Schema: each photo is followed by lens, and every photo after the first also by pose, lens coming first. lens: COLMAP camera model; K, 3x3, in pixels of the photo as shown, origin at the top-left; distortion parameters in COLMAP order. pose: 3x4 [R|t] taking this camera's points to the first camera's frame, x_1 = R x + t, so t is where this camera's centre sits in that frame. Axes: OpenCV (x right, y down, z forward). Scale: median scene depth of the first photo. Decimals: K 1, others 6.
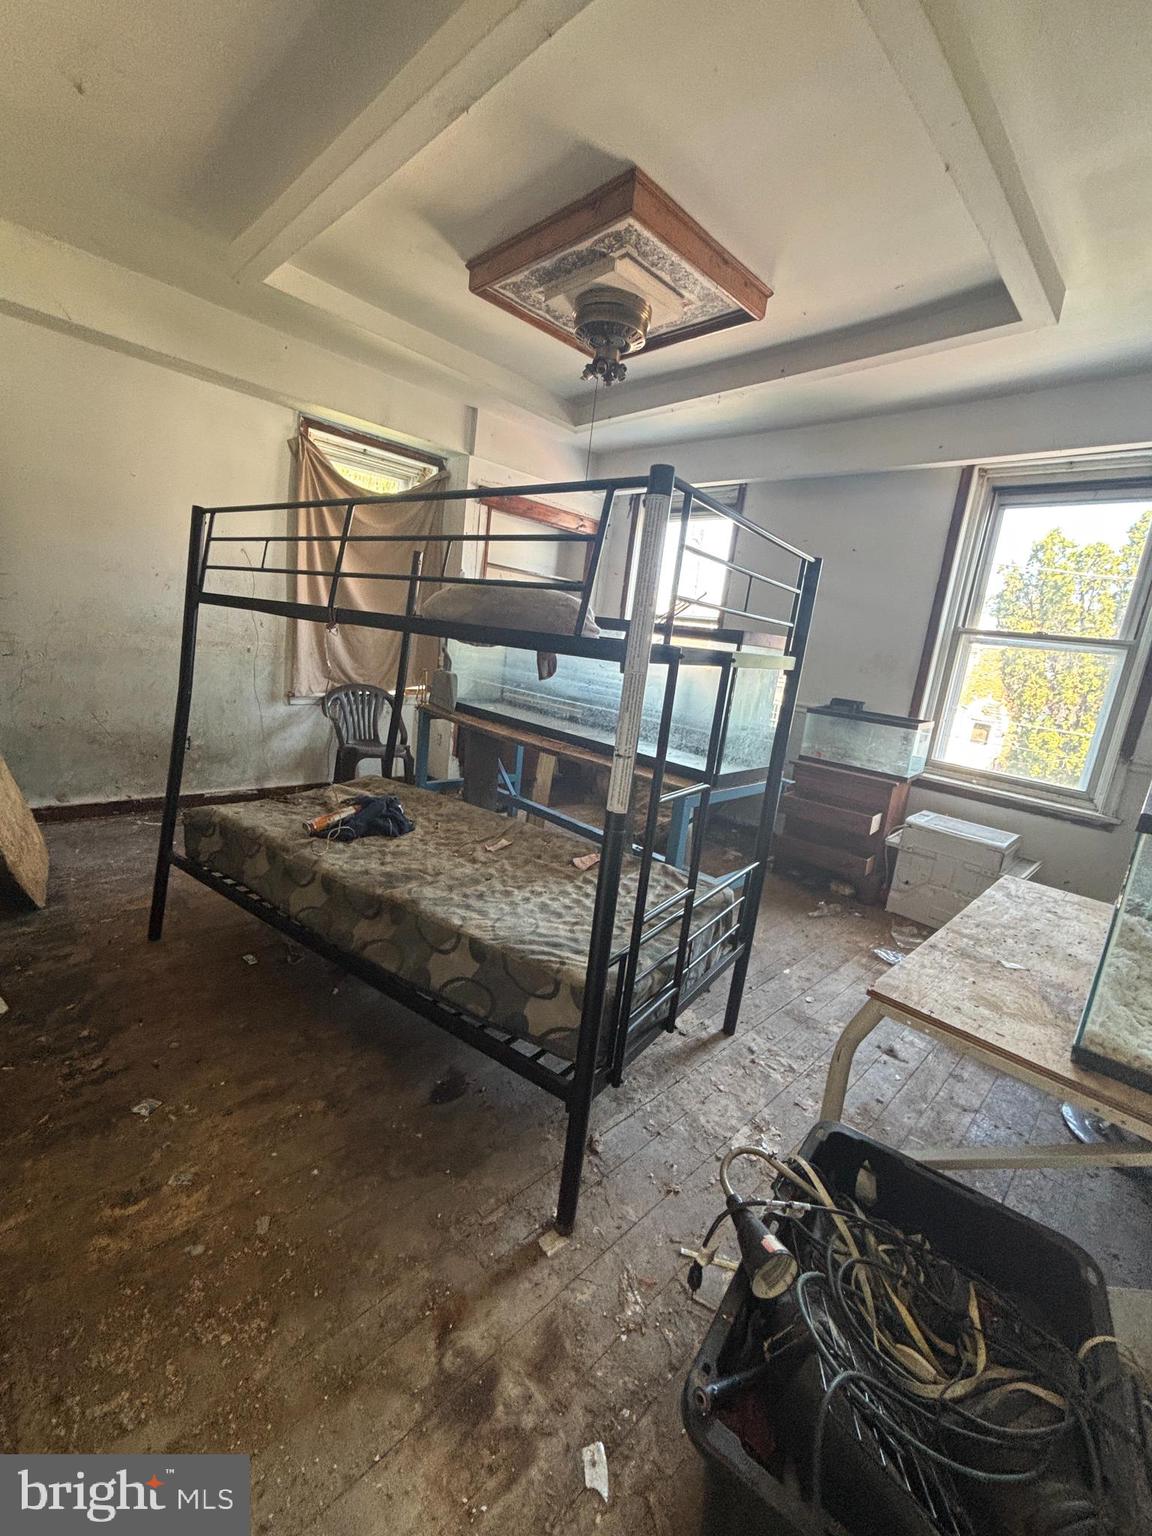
lens RADIAL K [[624.1, 0, 575.0], [0, 624.1, 762.9], [0, 0, 1]] dist [0.003761, -0.002005]
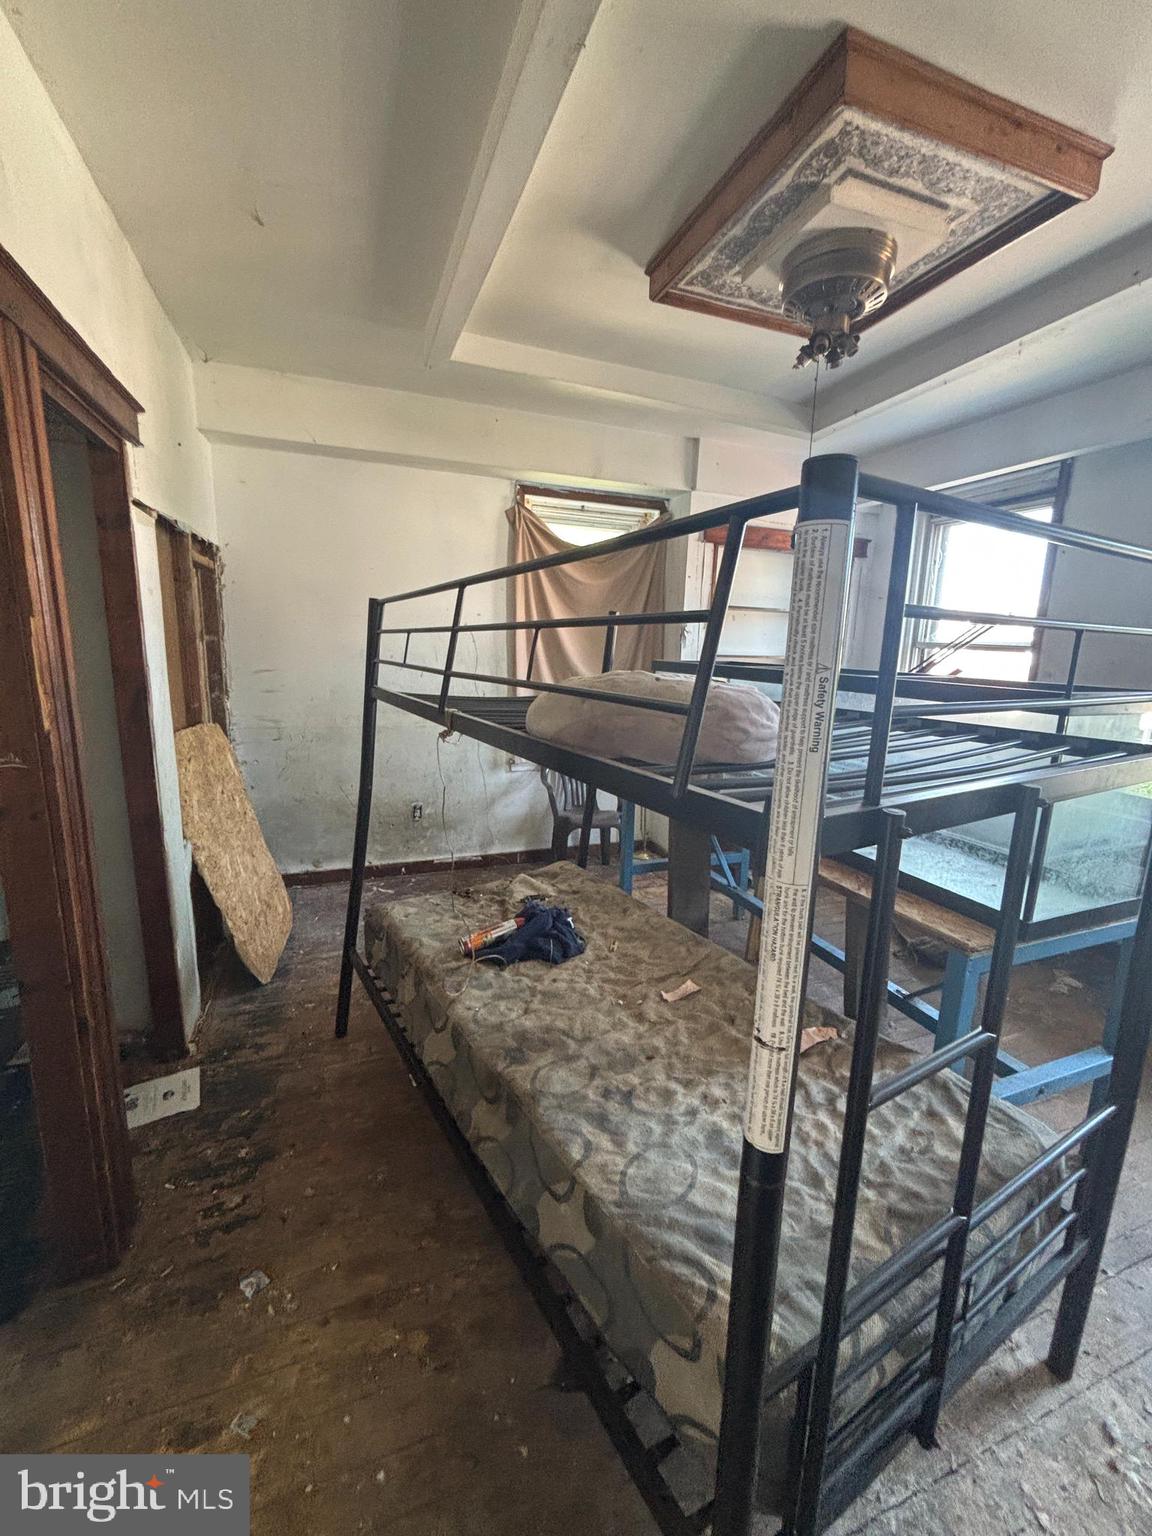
lens RADIAL K [[624.1, 0, 575.0], [0, 624.1, 762.9], [0, 0, 1]] dist [0.003761, -0.002005]
pose [[0.913578, -0.010619, -0.406525, 0.073656], [-0.009529, 0.998826, -0.047504, -0.110446], [0.406552, 0.047272, 0.912404, 0.248185]]
